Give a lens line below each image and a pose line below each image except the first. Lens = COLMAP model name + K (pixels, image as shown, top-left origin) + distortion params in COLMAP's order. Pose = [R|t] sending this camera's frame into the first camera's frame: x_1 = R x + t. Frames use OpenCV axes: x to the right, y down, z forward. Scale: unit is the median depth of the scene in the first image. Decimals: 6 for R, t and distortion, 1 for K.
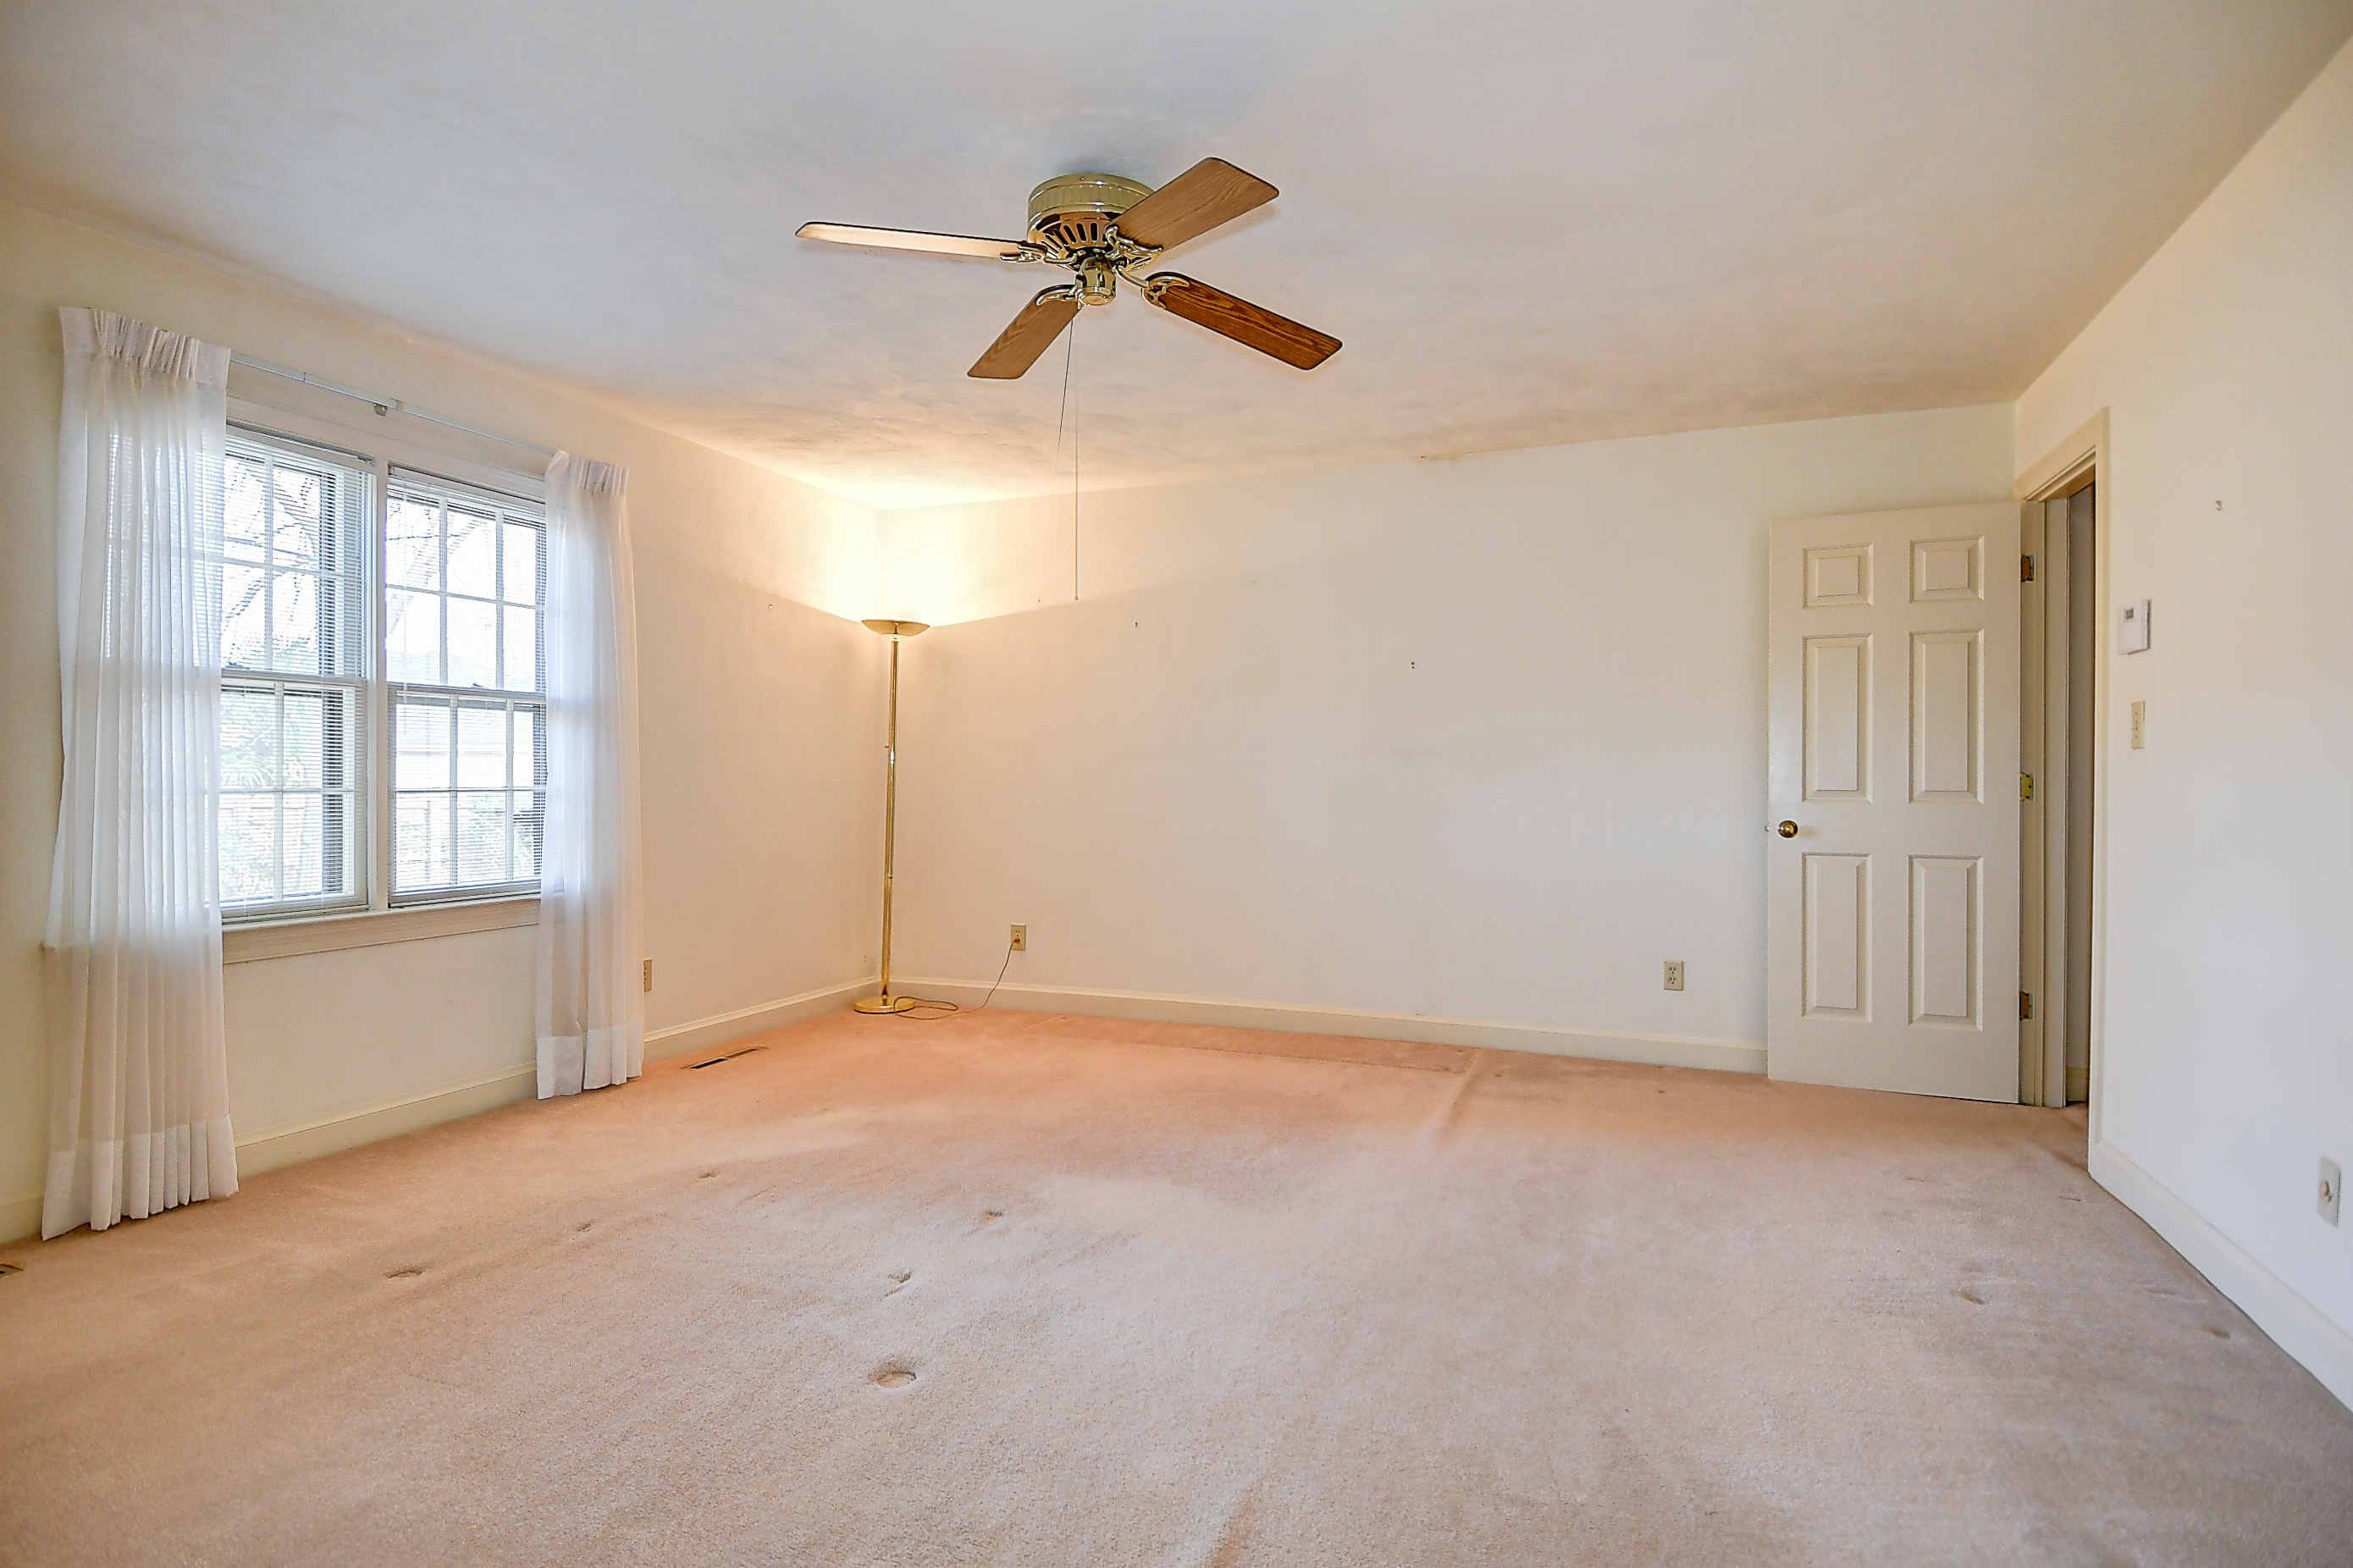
lens RADIAL K [[1219.1, 0, 1172.5], [0, 1219.1, 786.1], [0, 0, 1]] dist [0.048565, -0.054236]
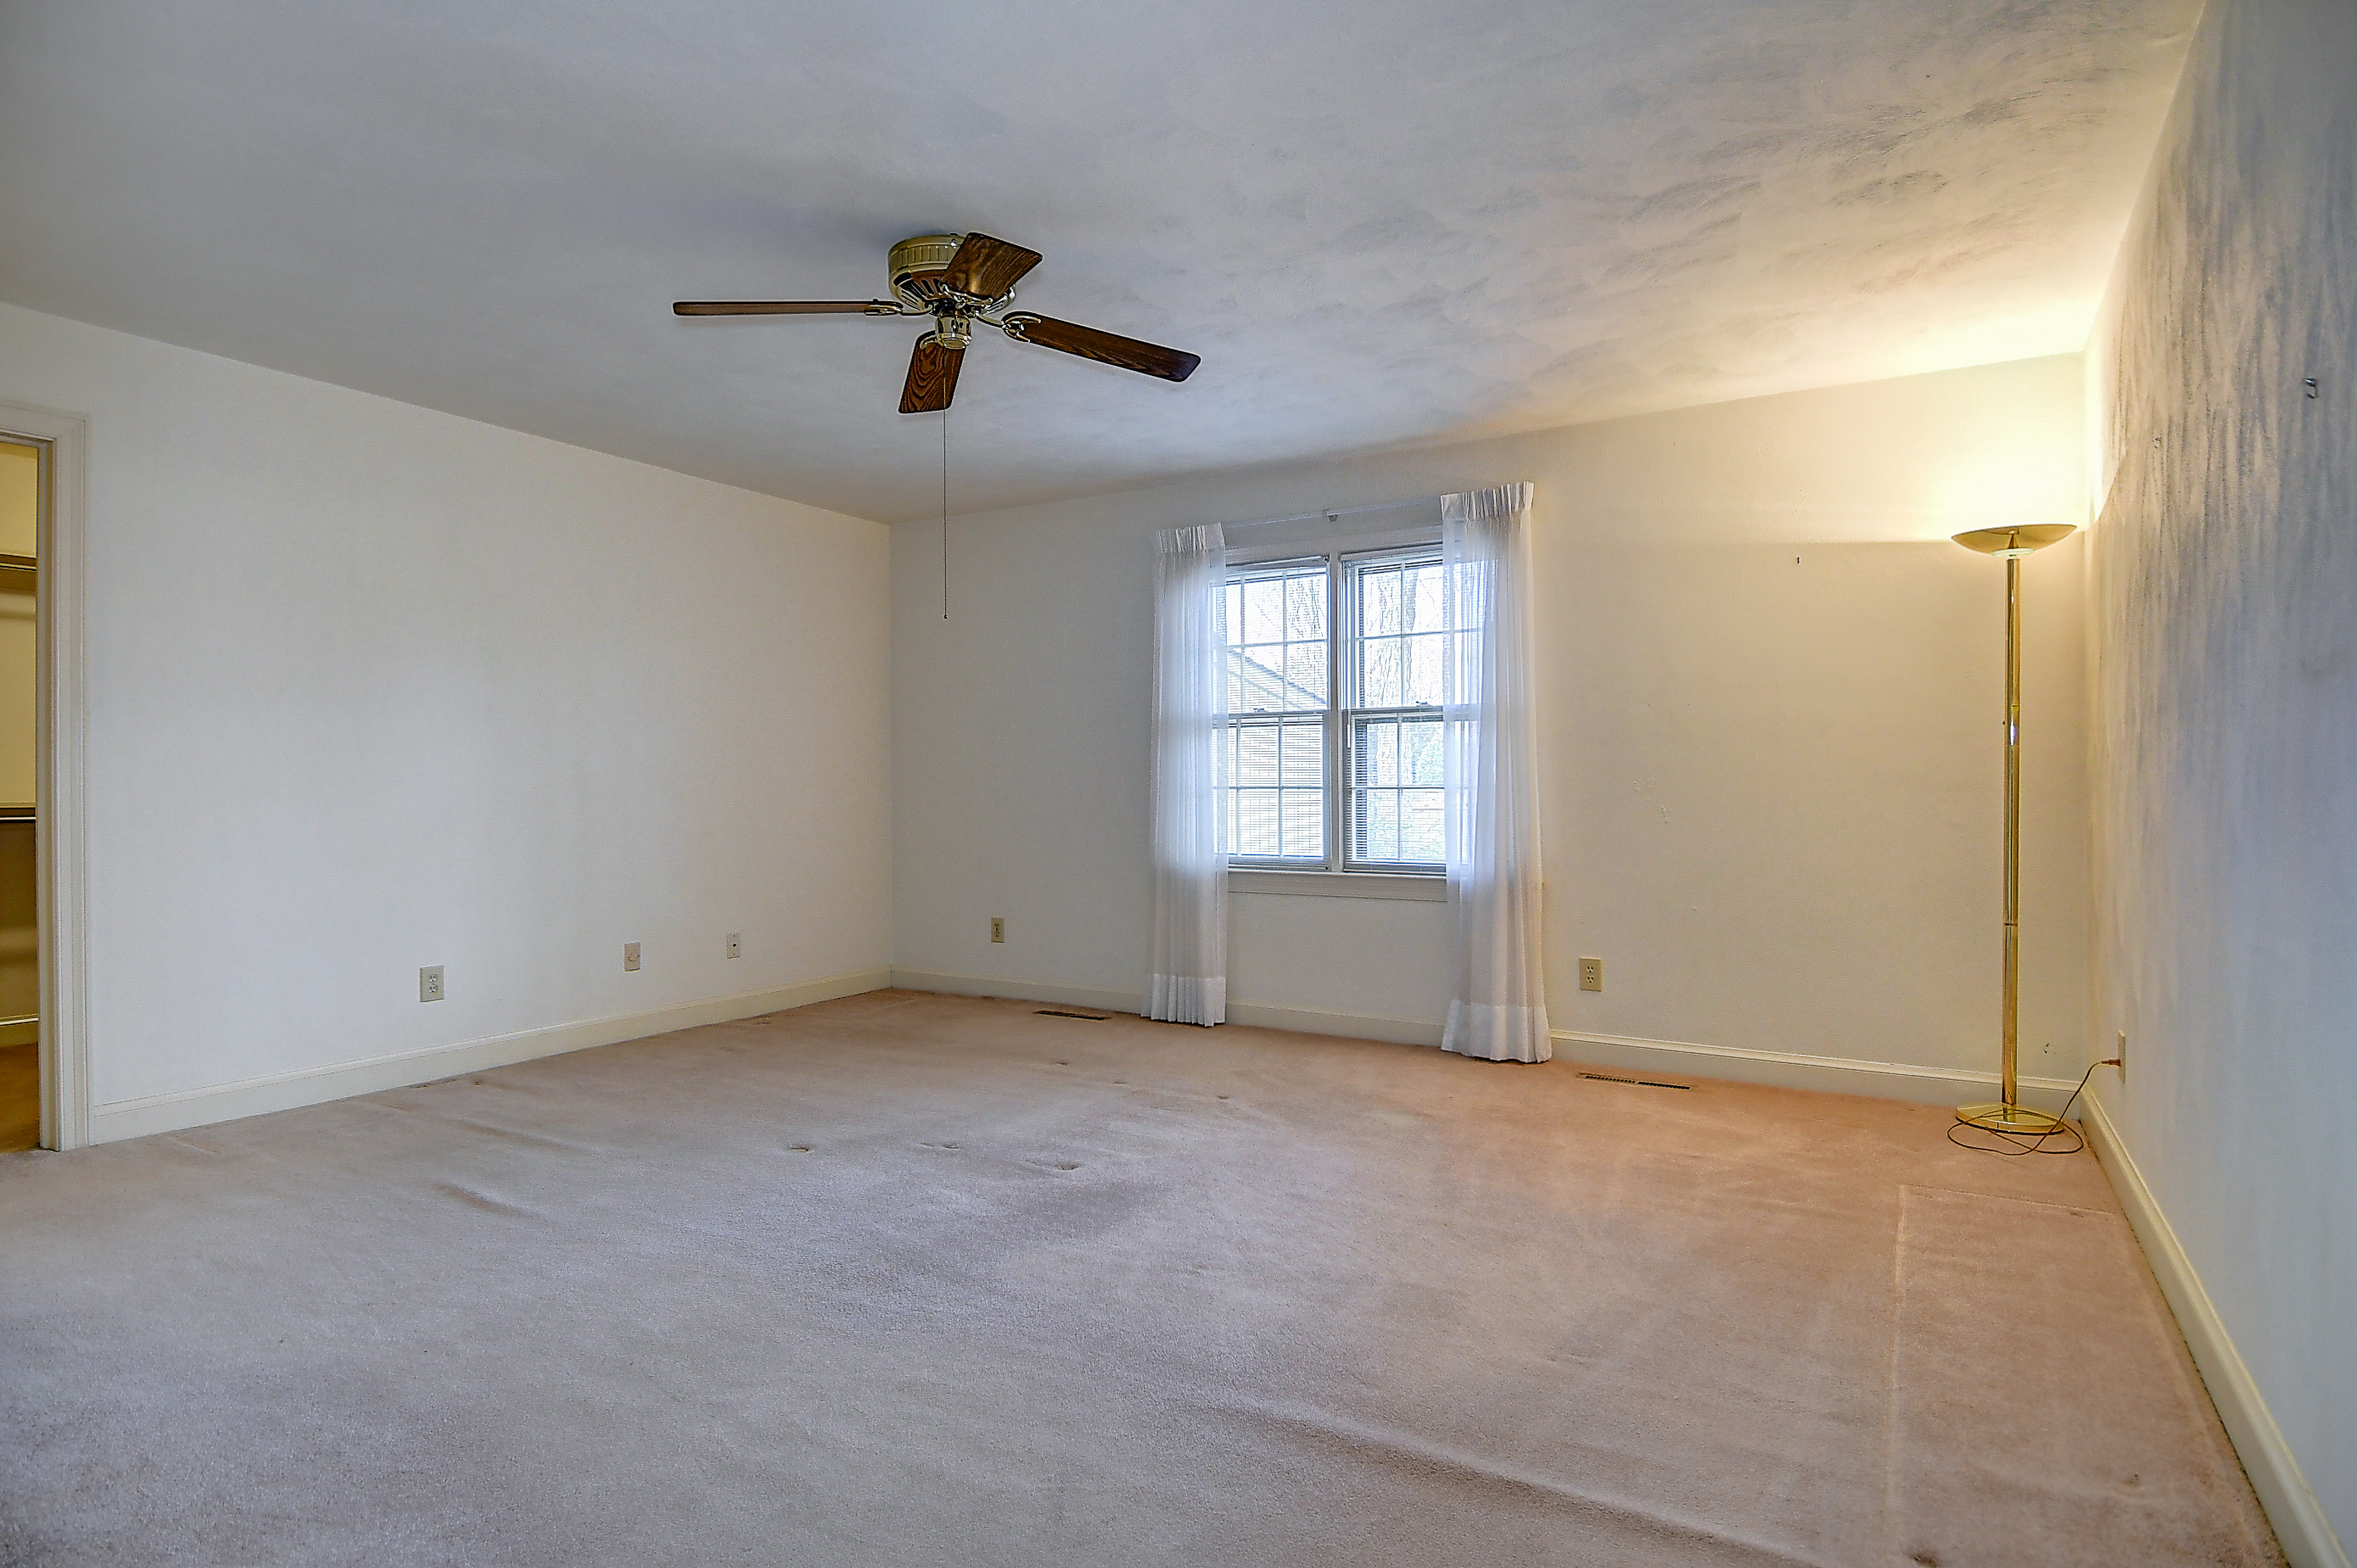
lens RADIAL K [[1221.3, 0, 1174.5], [0, 1221.3, 786.1], [0, 0, 1]] dist [0.048565, -0.054236]
pose [[-0.150550, -0.005974, -0.988584, 0.724991], [-0.002026, 0.999982, -0.005734, 0.010302], [0.988600, 0.001140, -0.150560, 0.977512]]
